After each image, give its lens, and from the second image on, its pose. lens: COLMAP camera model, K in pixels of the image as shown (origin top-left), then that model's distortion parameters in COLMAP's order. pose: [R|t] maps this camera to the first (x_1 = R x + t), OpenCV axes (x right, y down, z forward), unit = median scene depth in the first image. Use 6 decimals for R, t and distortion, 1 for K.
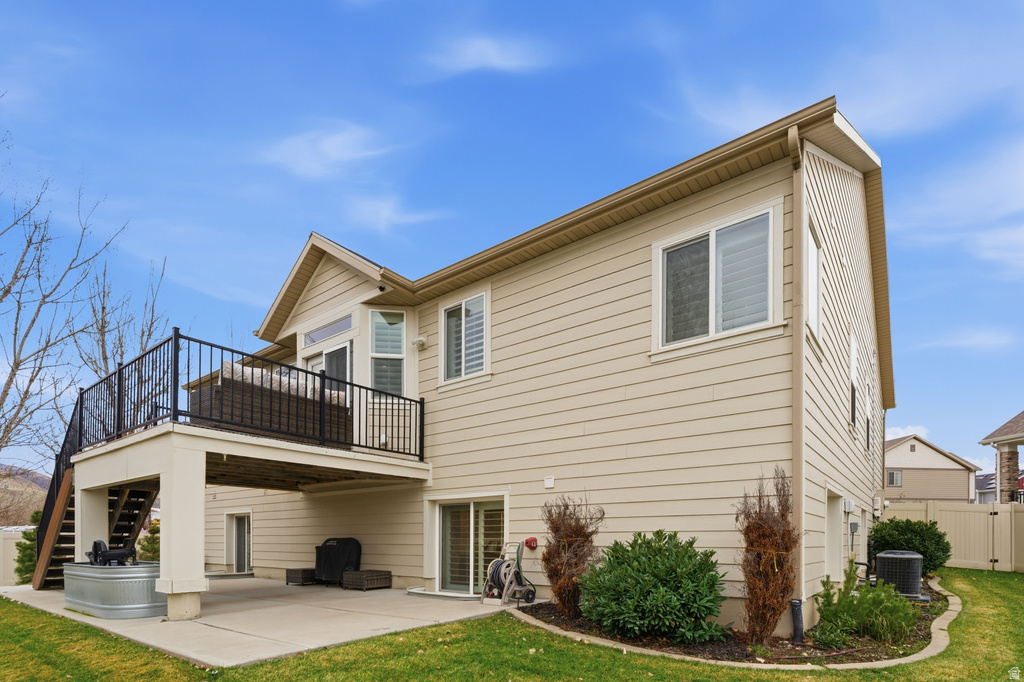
lens RADIAL K [[495.5, 0, 512.0], [0, 495.5, 341.0], [0, 0, 1]] dist [-0.002340, -0.000315]
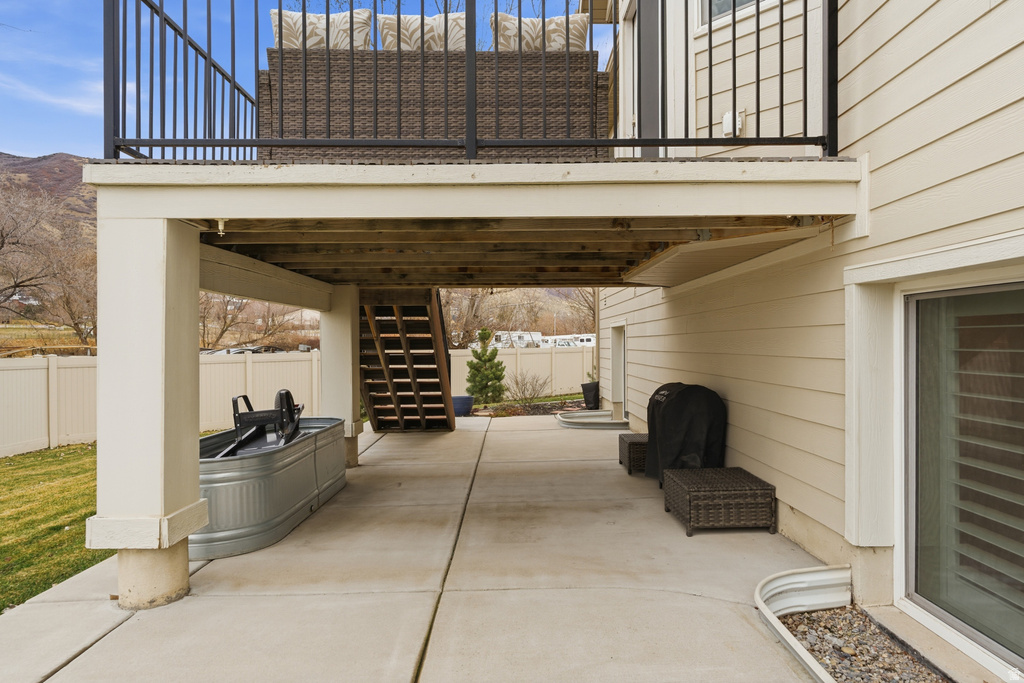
lens RADIAL K [[666.2, 0, 514.0], [0, 666.2, 351.9], [0, 0, 1]] dist [-0.039307, -0.000517]
pose [[0.640253, 0.001378, -0.768163, -0.008064], [0.295500, 0.922605, 0.247950, 0.209753], [0.709052, -0.385743, 0.590294, 0.637067]]
